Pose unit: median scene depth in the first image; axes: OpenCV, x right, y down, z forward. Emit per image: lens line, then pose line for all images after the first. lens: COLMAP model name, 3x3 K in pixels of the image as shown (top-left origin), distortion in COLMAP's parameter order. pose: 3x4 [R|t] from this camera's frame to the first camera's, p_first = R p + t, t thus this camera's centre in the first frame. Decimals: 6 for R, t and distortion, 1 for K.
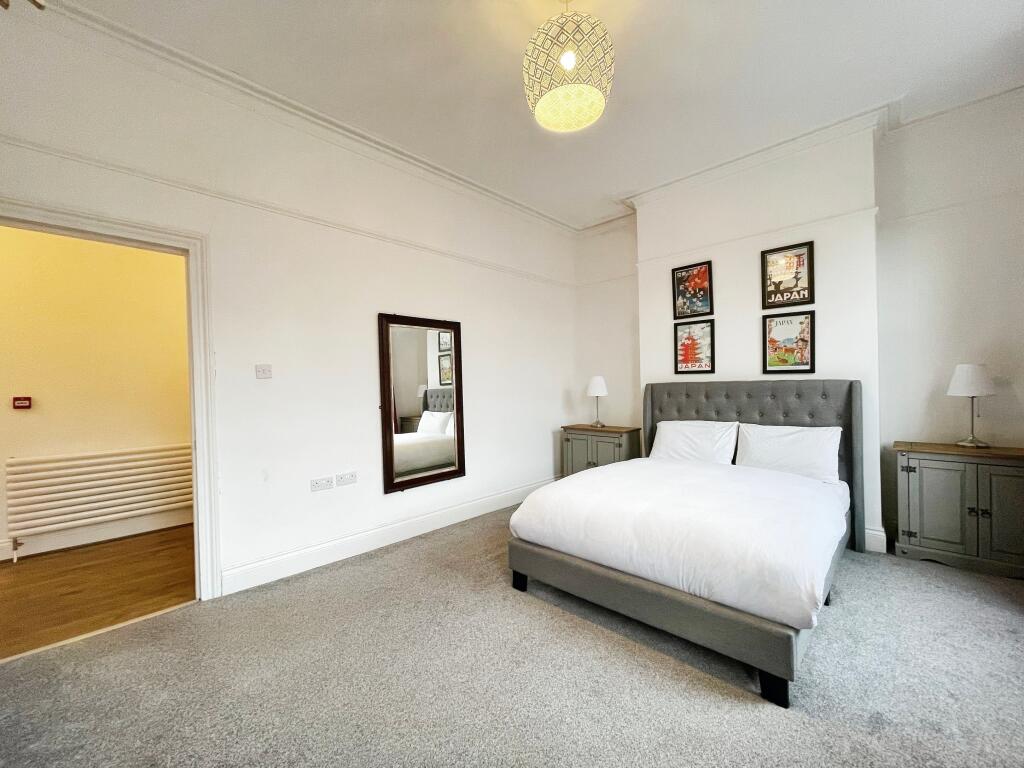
lens RADIAL K [[413.7, 0, 515.7], [0, 413.7, 392.0], [0, 0, 1]] dist [-0.001277, -0.000726]
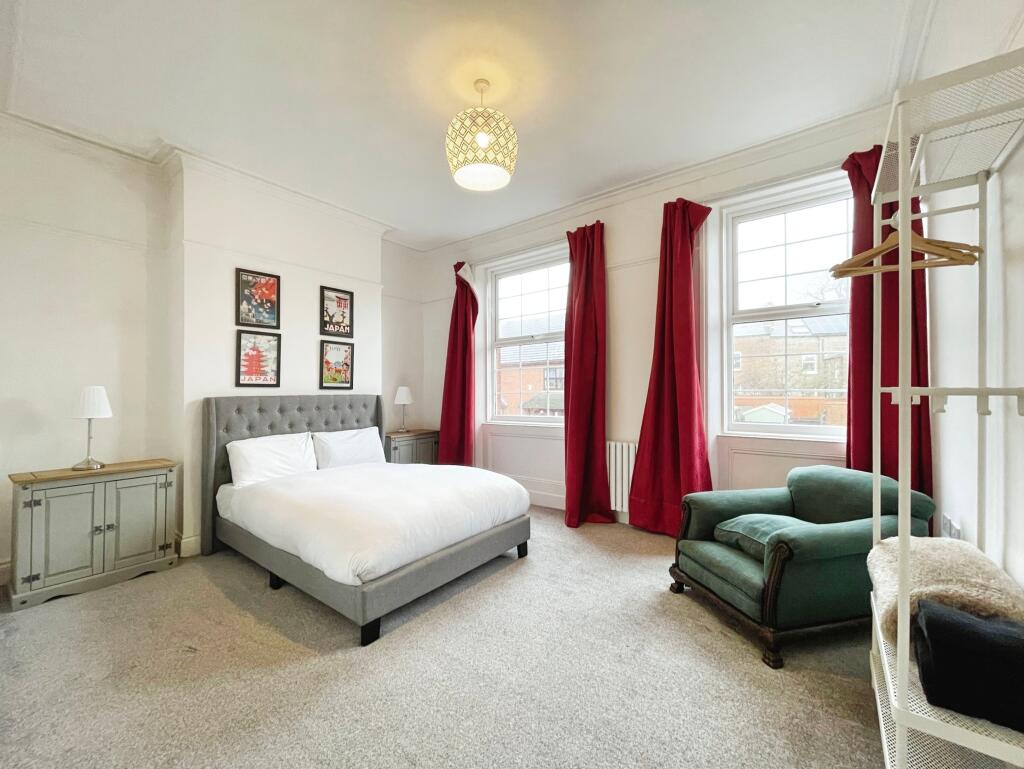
lens RADIAL K [[423.2, 0, 513.8], [0, 423.2, 382.1], [0, 0, 1]] dist [0.000038, 0.000890]
pose [[-0.107930, 0.046586, 0.993066, -0.602963], [0.033919, 0.998492, -0.043154, 0.005543], [-0.993580, 0.029026, -0.109348, 0.545192]]
